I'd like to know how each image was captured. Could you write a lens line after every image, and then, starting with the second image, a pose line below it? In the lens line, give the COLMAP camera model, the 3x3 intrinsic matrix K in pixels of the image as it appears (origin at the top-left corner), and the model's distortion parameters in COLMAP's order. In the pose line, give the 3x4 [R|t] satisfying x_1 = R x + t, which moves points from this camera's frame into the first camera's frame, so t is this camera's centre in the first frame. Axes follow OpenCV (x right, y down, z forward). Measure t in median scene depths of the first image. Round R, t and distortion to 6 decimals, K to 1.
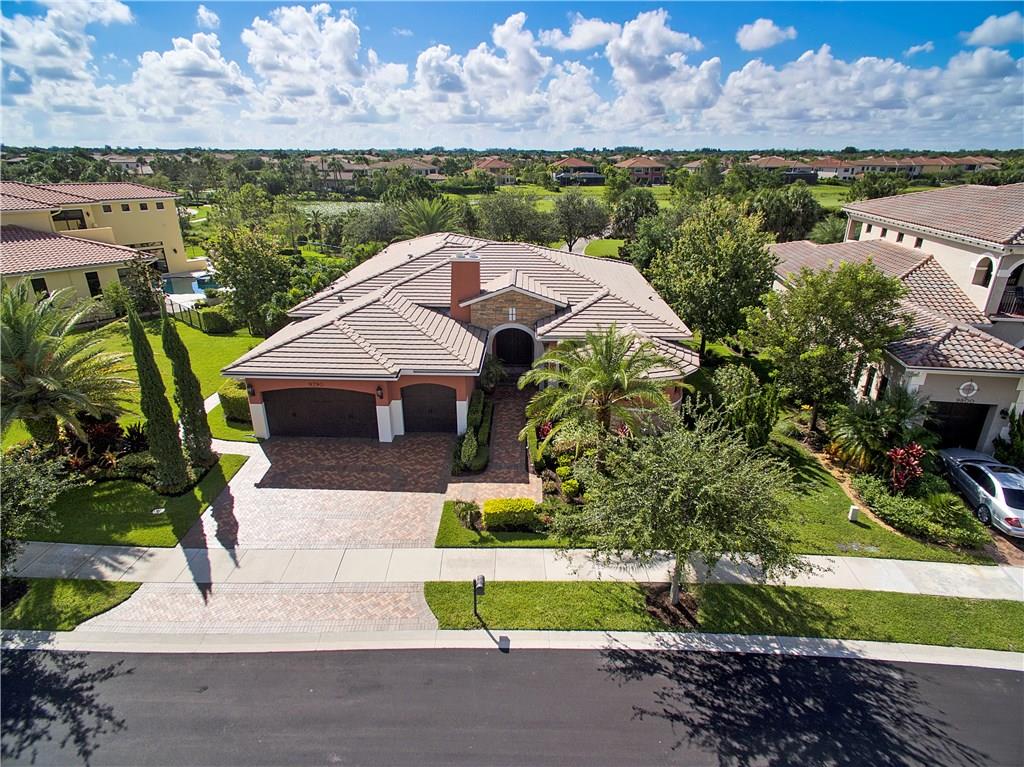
lens RADIAL K [[581.8, 0, 509.7], [0, 581.8, 382.6], [0, 0, 1]] dist [0.006830, 0.007157]
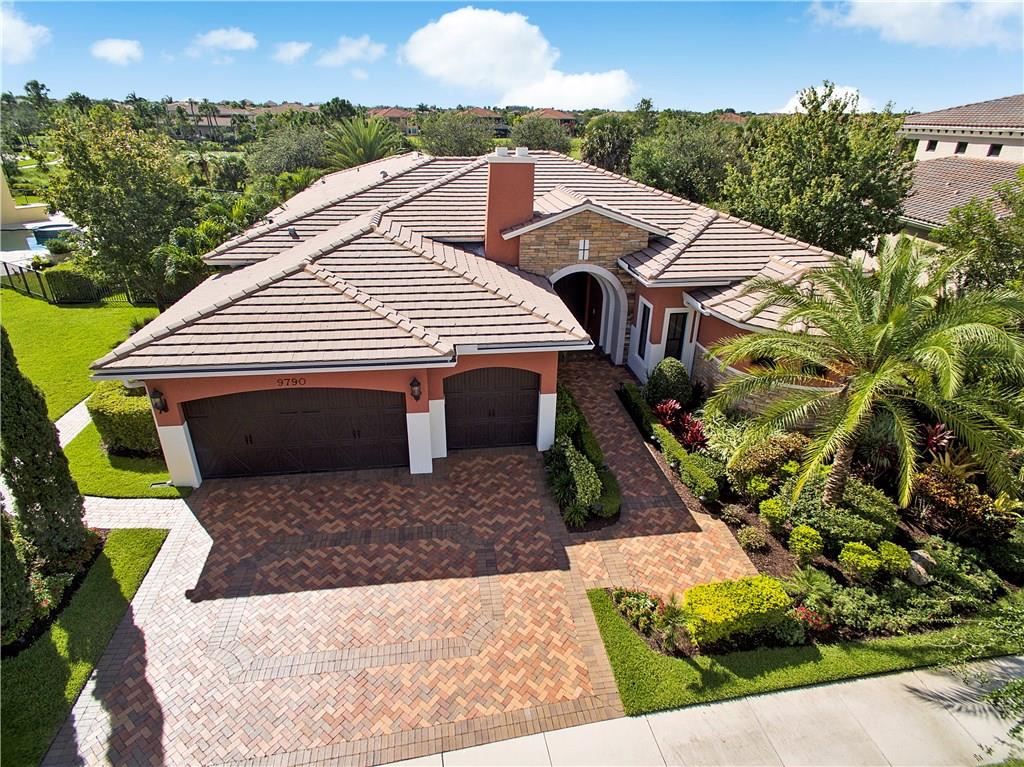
lens RADIAL K [[581.8, 0, 517.3], [0, 581.8, 383.2], [0, 0, 1]] dist [0.006830, 0.007157]
pose [[0.982860, -0.063974, 0.172897, -0.211193], [0.053377, 0.996439, 0.065267, -0.018559], [-0.176456, -0.054920, 0.982775, 0.419177]]
